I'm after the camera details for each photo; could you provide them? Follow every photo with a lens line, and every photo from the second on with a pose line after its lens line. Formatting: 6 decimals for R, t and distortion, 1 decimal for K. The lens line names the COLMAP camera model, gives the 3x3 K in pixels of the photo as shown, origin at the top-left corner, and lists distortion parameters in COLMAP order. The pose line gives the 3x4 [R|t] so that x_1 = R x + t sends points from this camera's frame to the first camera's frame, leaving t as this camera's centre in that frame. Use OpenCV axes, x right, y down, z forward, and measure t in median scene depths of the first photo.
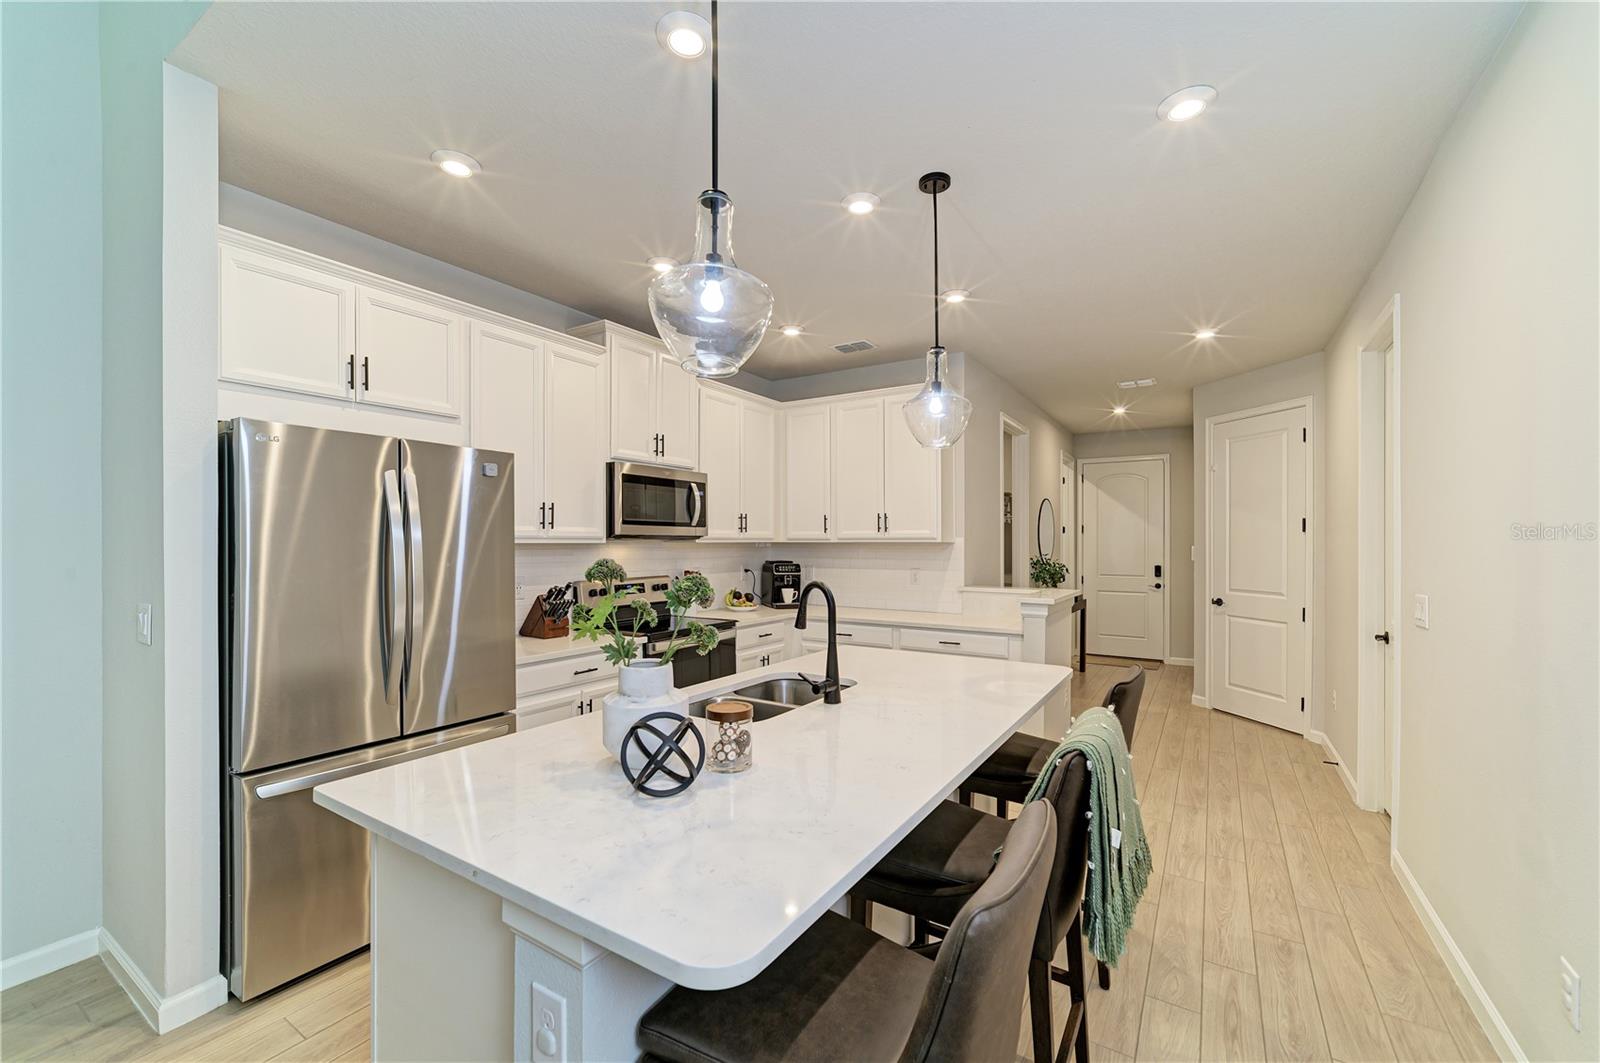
lens RADIAL K [[650.4, 0, 804.9], [0, 650.4, 540.7], [0, 0, 1]] dist [-0.017456, 0.007676]
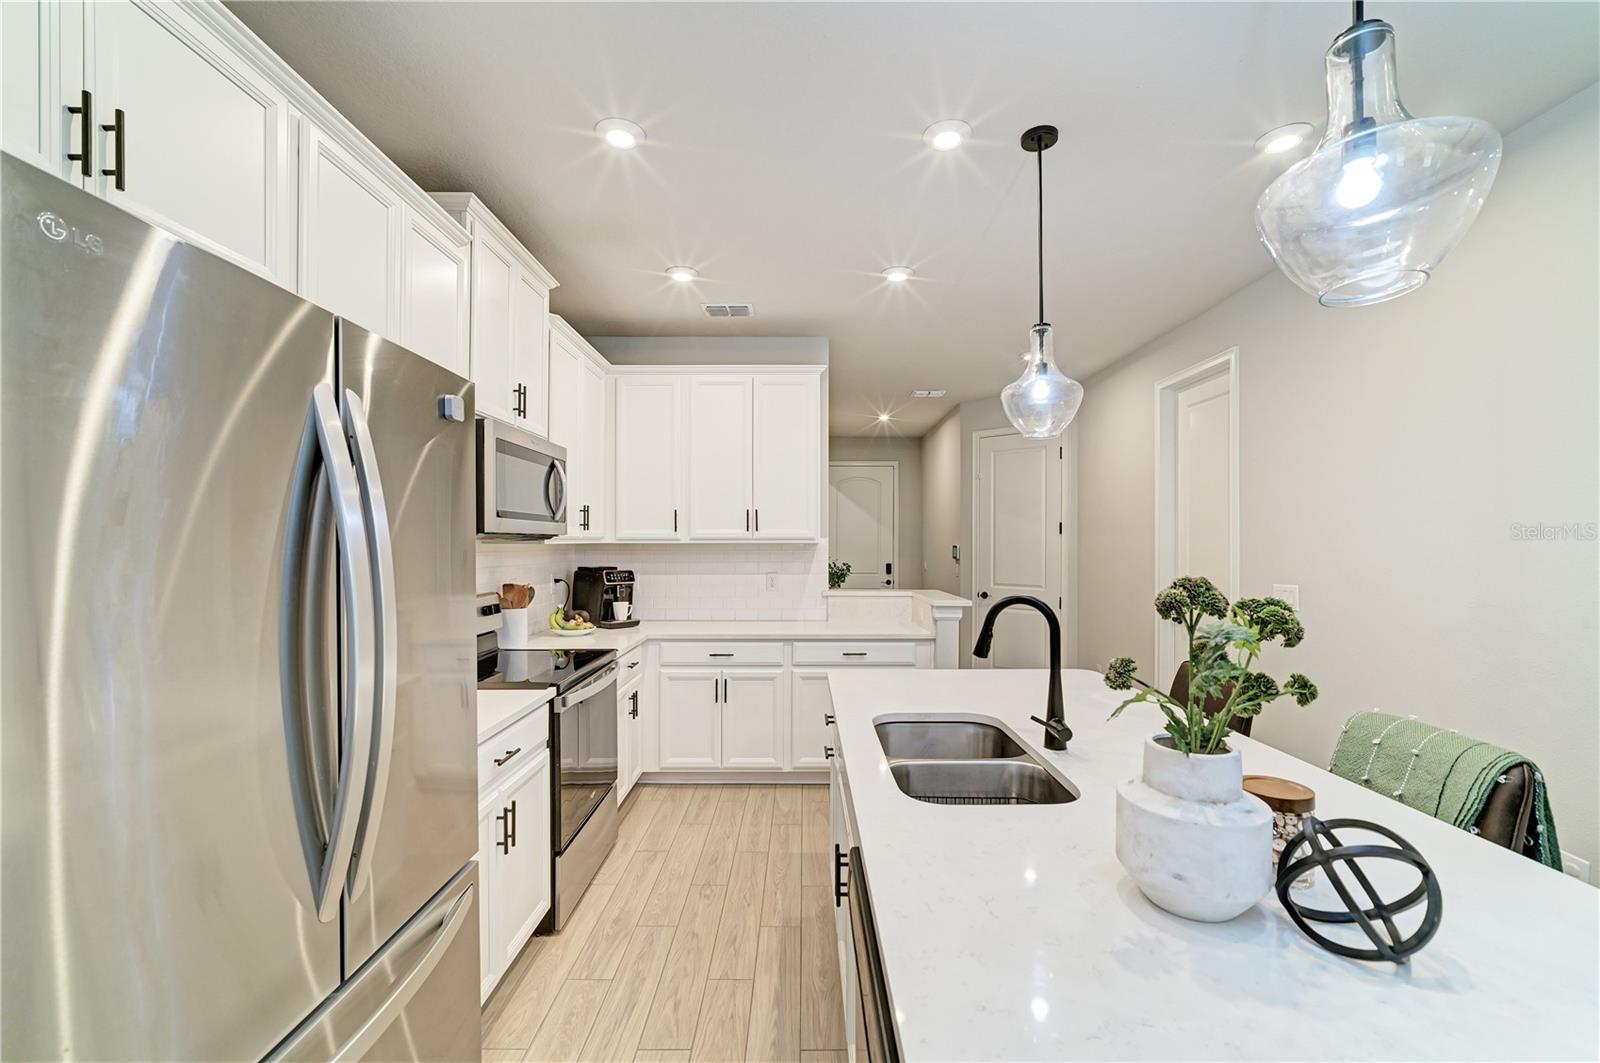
lens RADIAL K [[667.8, 0, 804.9], [0, 667.8, 540.5], [0, 0, 1]] dist [-0.016820, 0.007436]
pose [[0.842812, 0.000574, 0.538209, -0.330870], [-0.001269, 0.999999, 0.000920, -0.002408], [-0.538207, -0.001458, 0.842811, 0.243785]]
